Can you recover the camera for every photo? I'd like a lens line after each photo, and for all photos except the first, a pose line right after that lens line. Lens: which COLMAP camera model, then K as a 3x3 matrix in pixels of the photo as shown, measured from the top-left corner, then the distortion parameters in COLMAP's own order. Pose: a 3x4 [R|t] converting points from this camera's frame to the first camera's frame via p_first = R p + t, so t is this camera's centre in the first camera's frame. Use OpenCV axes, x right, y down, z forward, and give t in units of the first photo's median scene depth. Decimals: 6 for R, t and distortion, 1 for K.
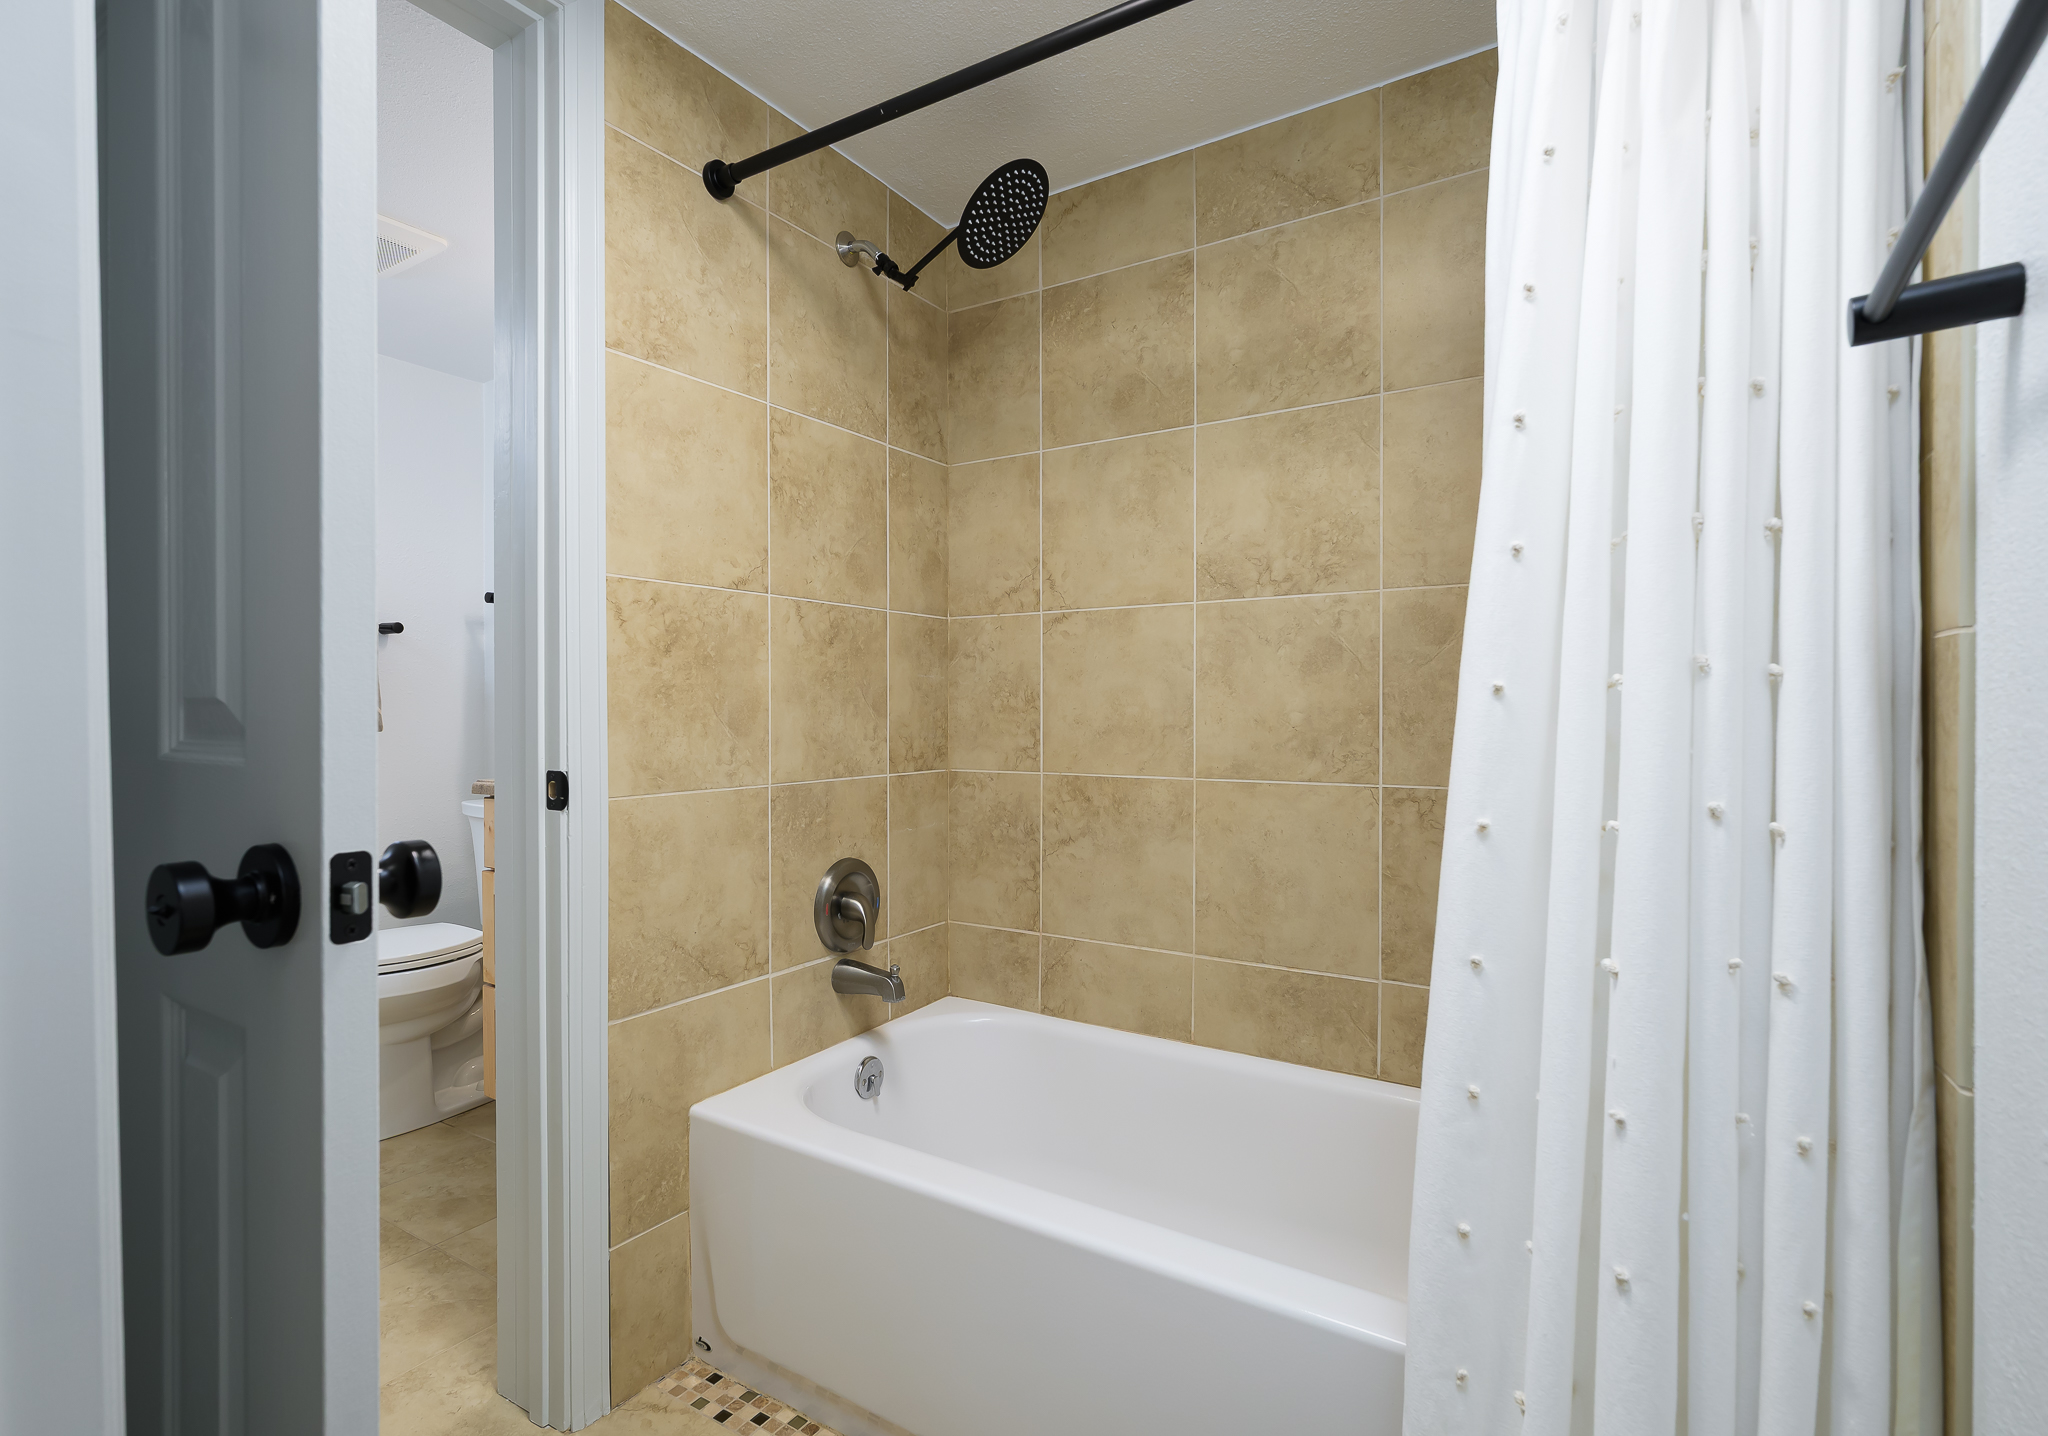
lens RADIAL K [[992.8, 0, 1022.1], [0, 992.8, 717.9], [0, 0, 1]] dist [0.000546, 0.000018]
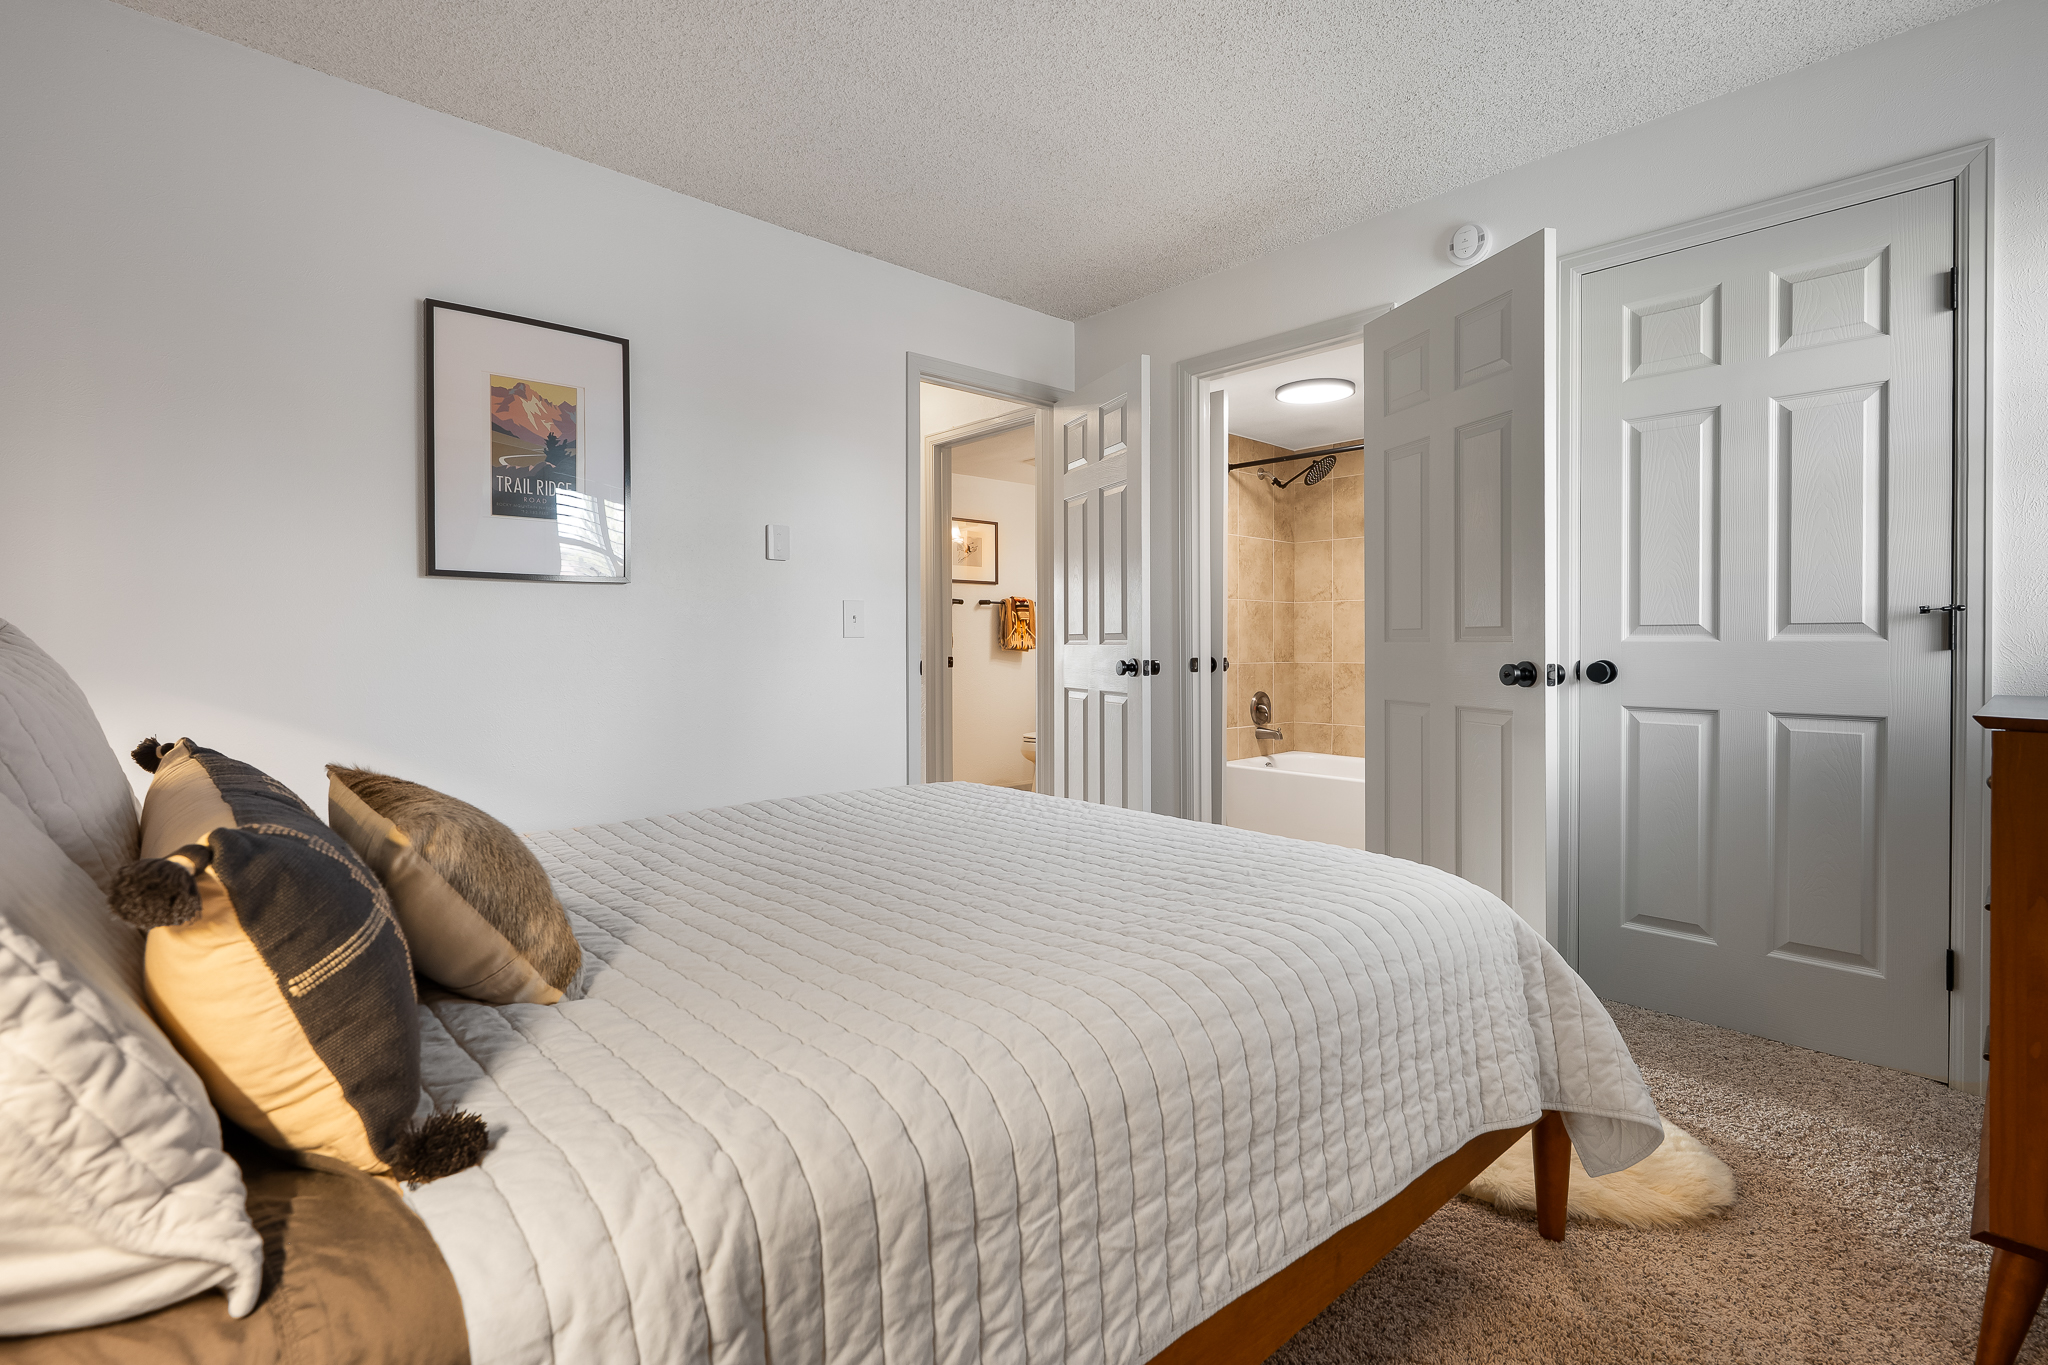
lens RADIAL K [[948.9, 0, 1030.9], [0, 948.9, 670.0], [0, 0, 1]] dist [-0.001543, -0.000020]
pose [[0.962296, -0.000163, -0.272003, -0.067734], [0.002554, 0.999961, 0.008437, 0.054726], [0.271991, -0.008814, 0.962260, -1.668403]]
